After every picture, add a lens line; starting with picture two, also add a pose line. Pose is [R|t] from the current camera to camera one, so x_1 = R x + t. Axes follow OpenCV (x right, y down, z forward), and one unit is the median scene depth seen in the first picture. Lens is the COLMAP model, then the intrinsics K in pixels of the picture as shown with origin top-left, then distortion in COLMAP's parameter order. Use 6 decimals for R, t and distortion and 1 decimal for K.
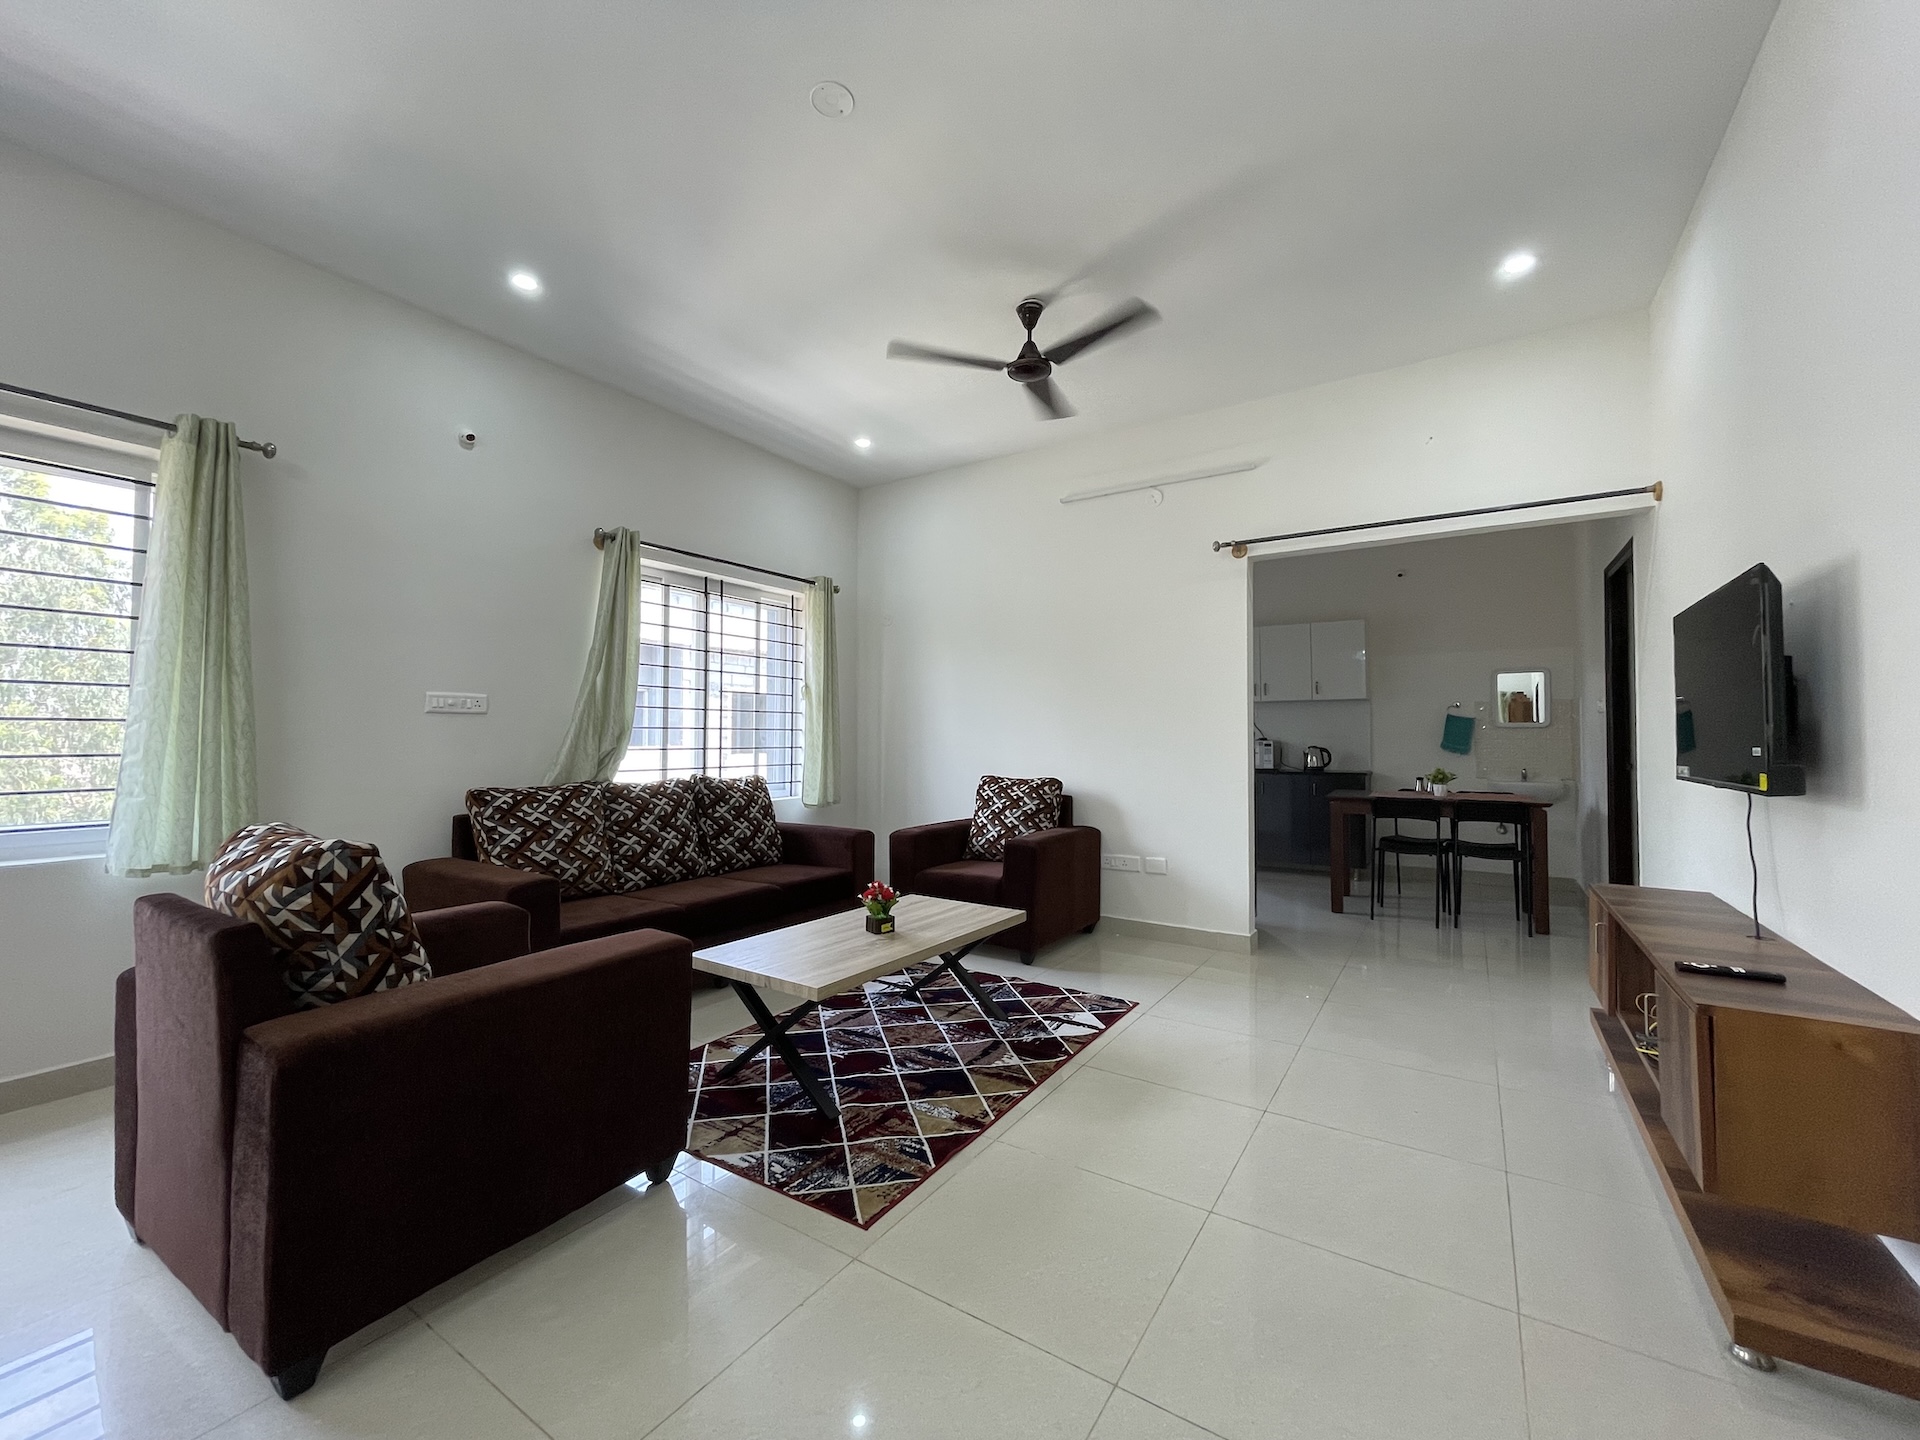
lens RADIAL K [[768.7, 0, 954.4], [0, 768.7, 718.0], [0, 0, 1]] dist [-0.000167, 0.000081]
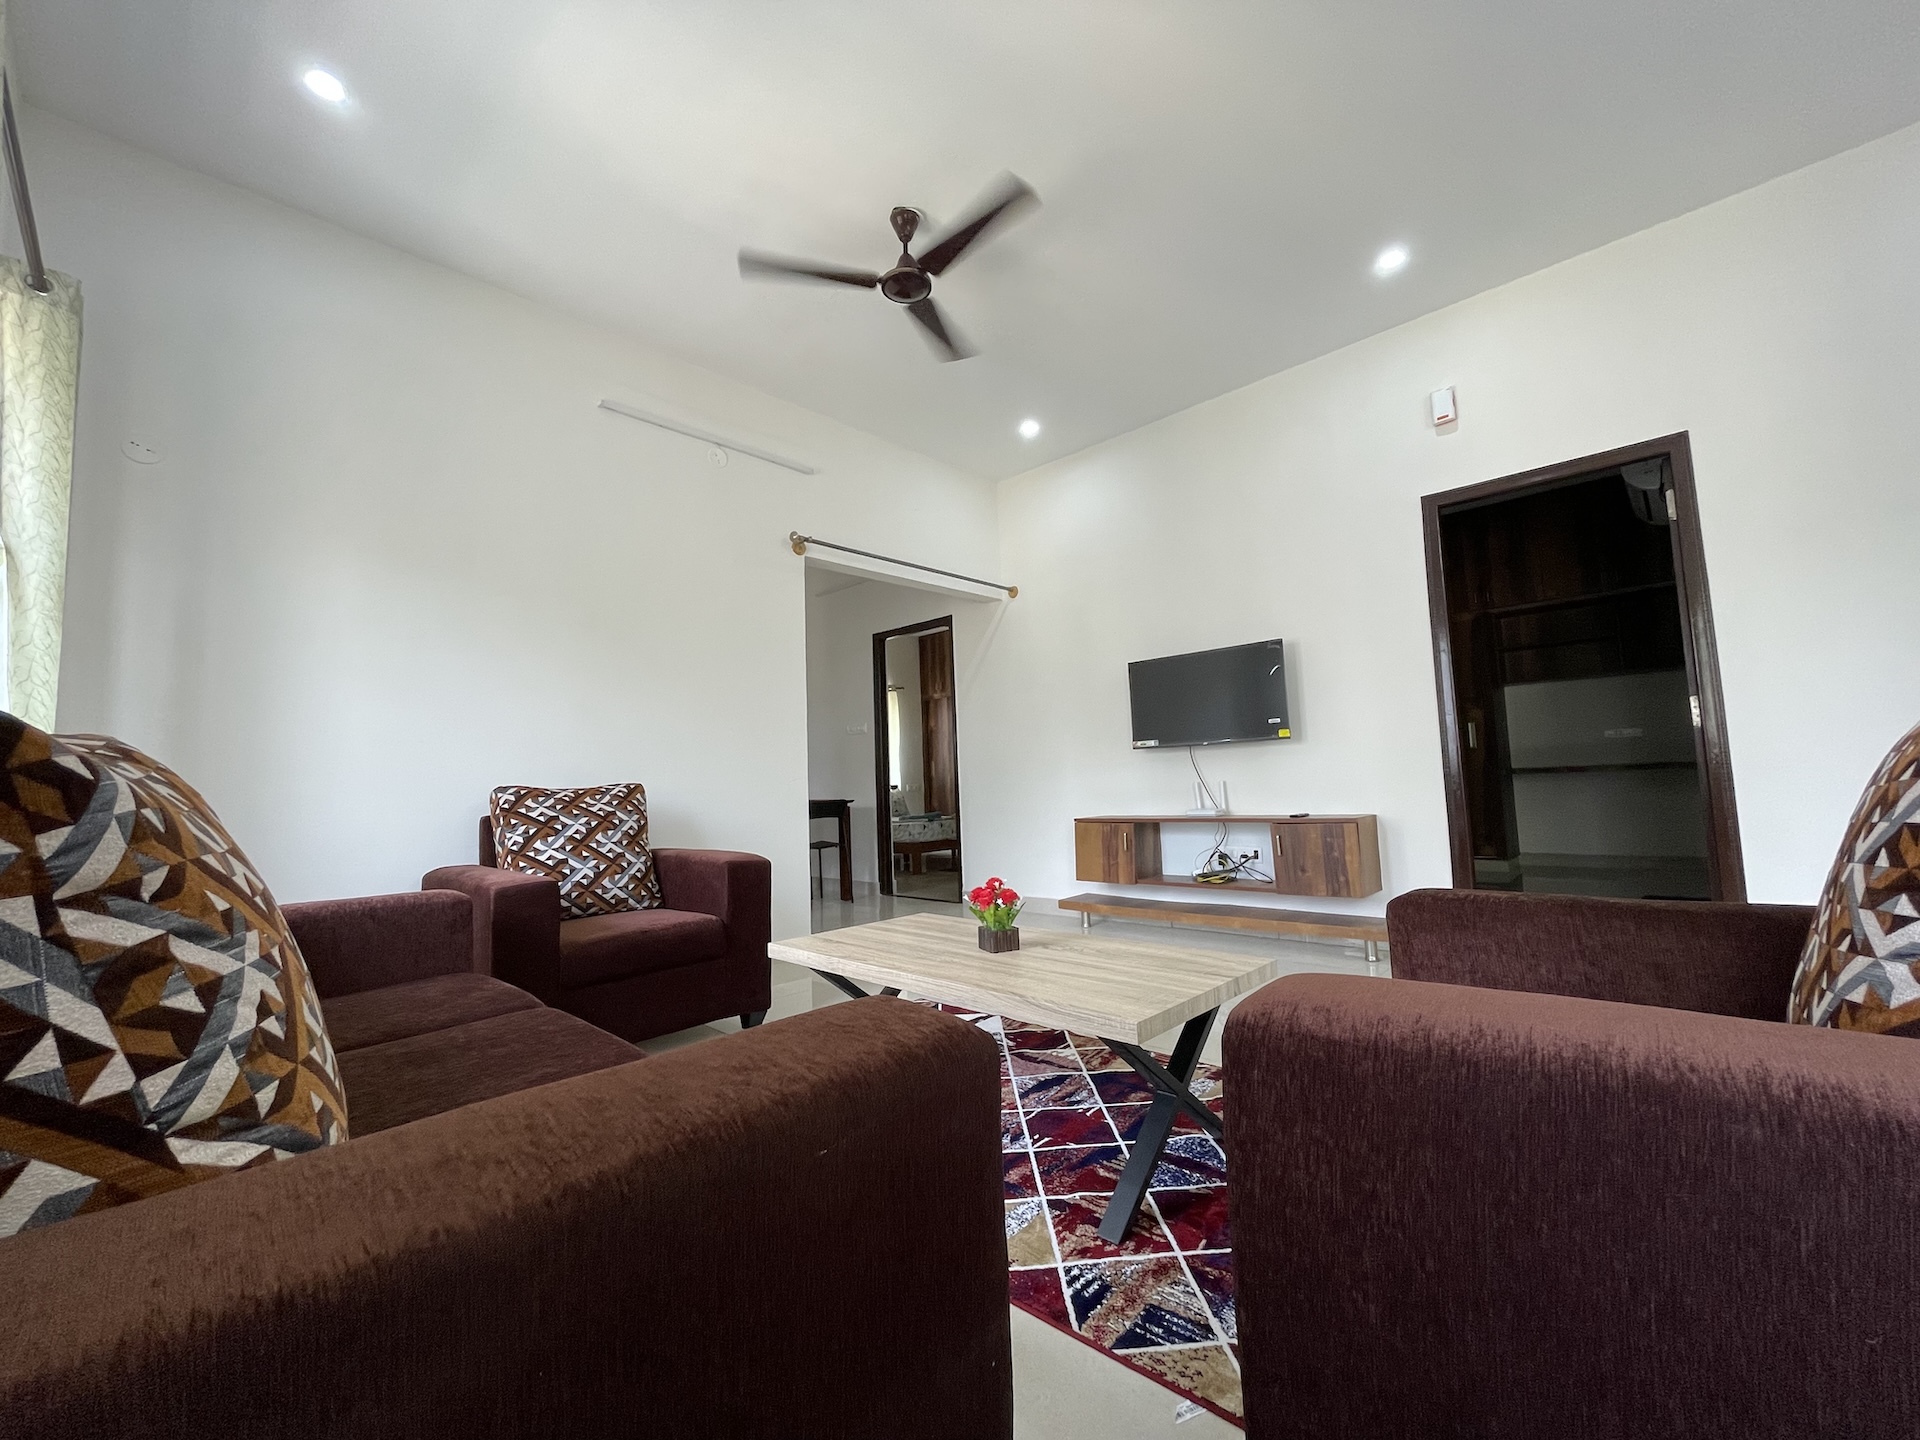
lens RADIAL K [[772.6, 0, 954.9], [0, 772.6, 719.1], [0, 0, 1]] dist [-0.002656, 0.000241]
pose [[0.184611, 0.074407, 0.979991, -0.637703], [0.012818, 0.996863, -0.078103, 0.096728], [-0.982728, 0.026980, 0.183078, 0.711509]]
